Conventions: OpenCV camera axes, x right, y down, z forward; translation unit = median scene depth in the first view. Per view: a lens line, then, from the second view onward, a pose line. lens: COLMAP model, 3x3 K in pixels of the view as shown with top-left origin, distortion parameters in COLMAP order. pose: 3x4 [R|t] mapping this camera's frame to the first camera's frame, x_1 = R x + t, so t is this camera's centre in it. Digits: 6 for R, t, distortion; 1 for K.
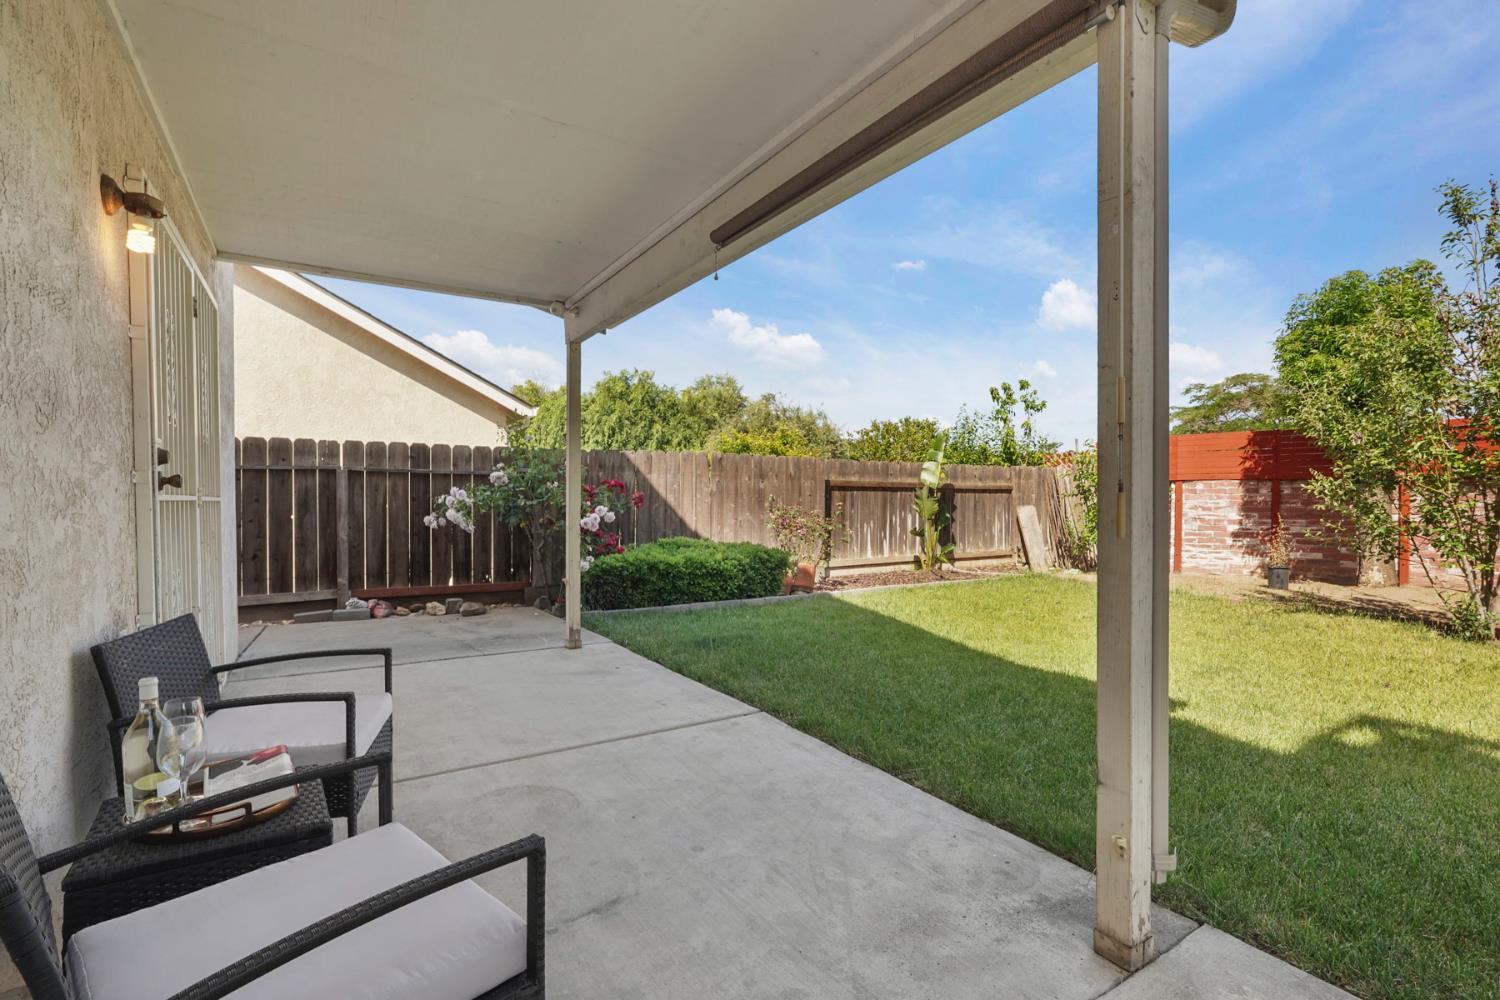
lens RADIAL K [[672.8, 0, 750.0], [0, 672.8, 500.0], [0, 0, 1]] dist [-0.006860, 0.005535]
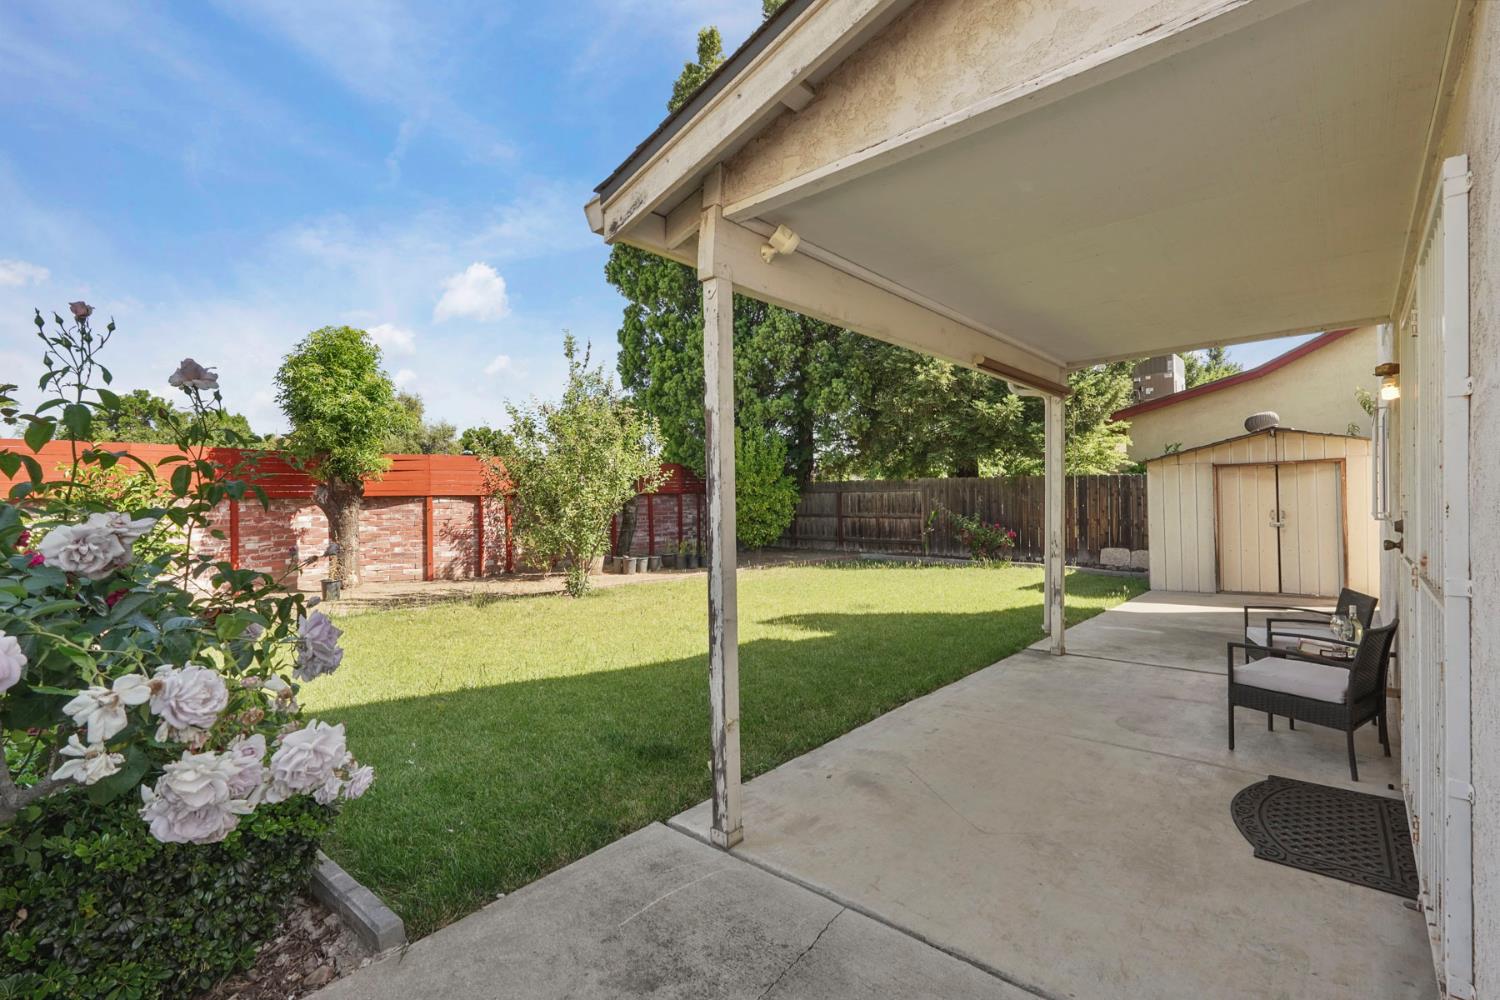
lens RADIAL K [[670.1, 0, 760.4], [0, 670.1, 532.2], [0, 0, 1]] dist [-0.007123, 0.000033]
pose [[-0.272526, -0.048351, 0.960933, -1.187389], [0.007292, 0.998604, 0.052315, -0.081852], [-0.962121, 0.021264, -0.271793, 1.719143]]
